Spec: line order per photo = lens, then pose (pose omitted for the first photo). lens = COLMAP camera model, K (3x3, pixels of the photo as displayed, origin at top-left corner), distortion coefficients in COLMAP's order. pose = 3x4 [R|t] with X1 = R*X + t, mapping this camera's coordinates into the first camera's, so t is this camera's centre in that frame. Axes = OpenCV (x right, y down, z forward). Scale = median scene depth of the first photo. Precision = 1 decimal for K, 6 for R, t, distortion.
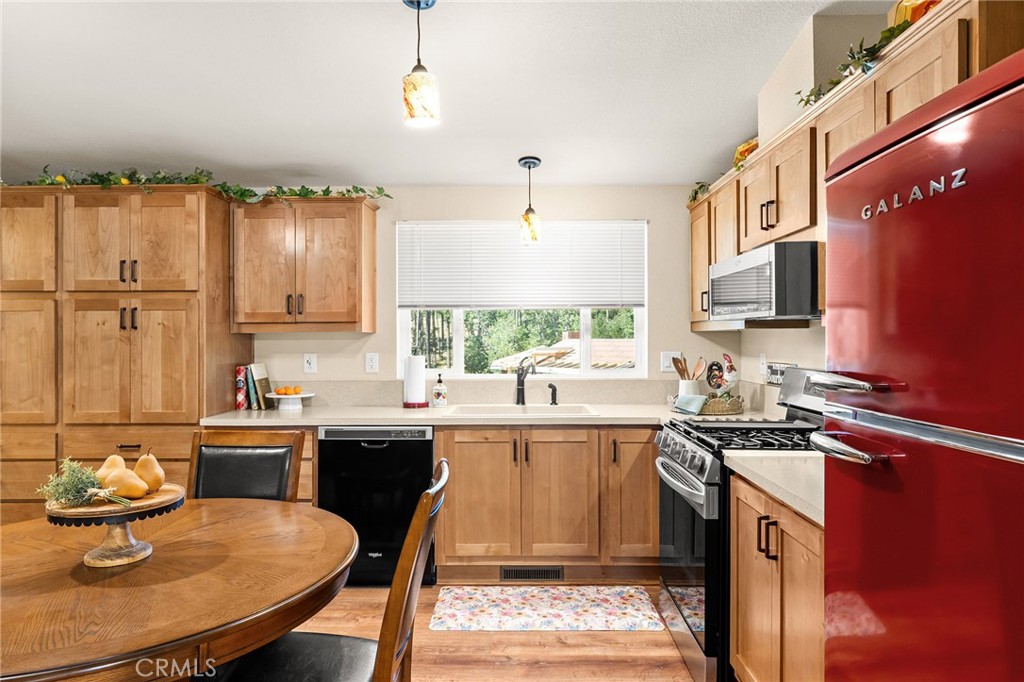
lens RADIAL K [[633.1, 0, 511.8], [0, 633.1, 336.9], [0, 0, 1]] dist [-0.004722, 0.002841]
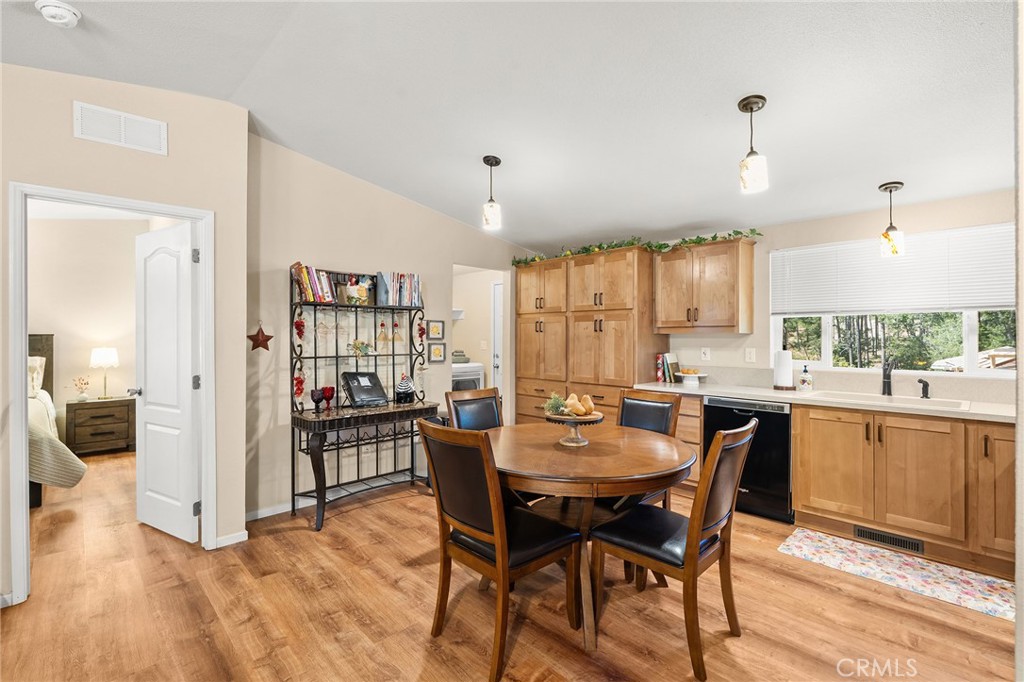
lens RADIAL K [[456.4, 0, 506.9], [0, 456.4, 333.5], [0, 0, 1]] dist [0.006033, -0.002624]
pose [[0.700866, -0.000146, -0.713293, 0.137359], [-0.004034, 0.999983, -0.004168, -0.000158], [0.713282, 0.005799, 0.700853, -0.094401]]
